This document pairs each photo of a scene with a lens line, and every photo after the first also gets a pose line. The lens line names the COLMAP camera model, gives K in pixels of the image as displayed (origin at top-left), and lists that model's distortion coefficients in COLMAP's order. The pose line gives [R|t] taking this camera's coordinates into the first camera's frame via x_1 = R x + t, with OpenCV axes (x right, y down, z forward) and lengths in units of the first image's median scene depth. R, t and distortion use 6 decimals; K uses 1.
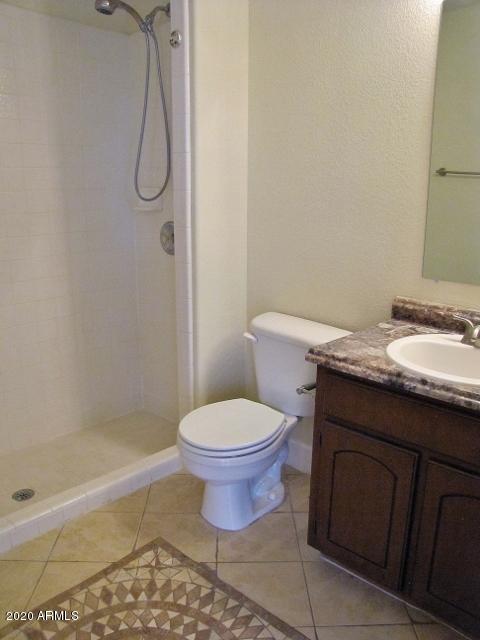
lens RADIAL K [[534.8, 0, 241.0], [0, 534.8, 335.8], [0, 0, 1]] dist [-0.194288, 0.174952]
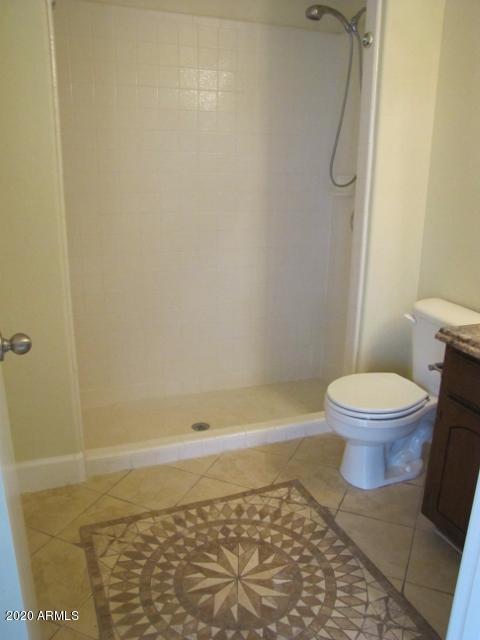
lens RADIAL K [[534.8, 0, 241.0], [0, 534.8, 335.8], [0, 0, 1]] dist [-0.194288, 0.174952]
pose [[0.906135, 0.134090, -0.401173, 0.167445], [-0.124657, 0.990957, 0.049657, 0.033294], [0.404203, 0.005013, 0.914655, -0.124365]]
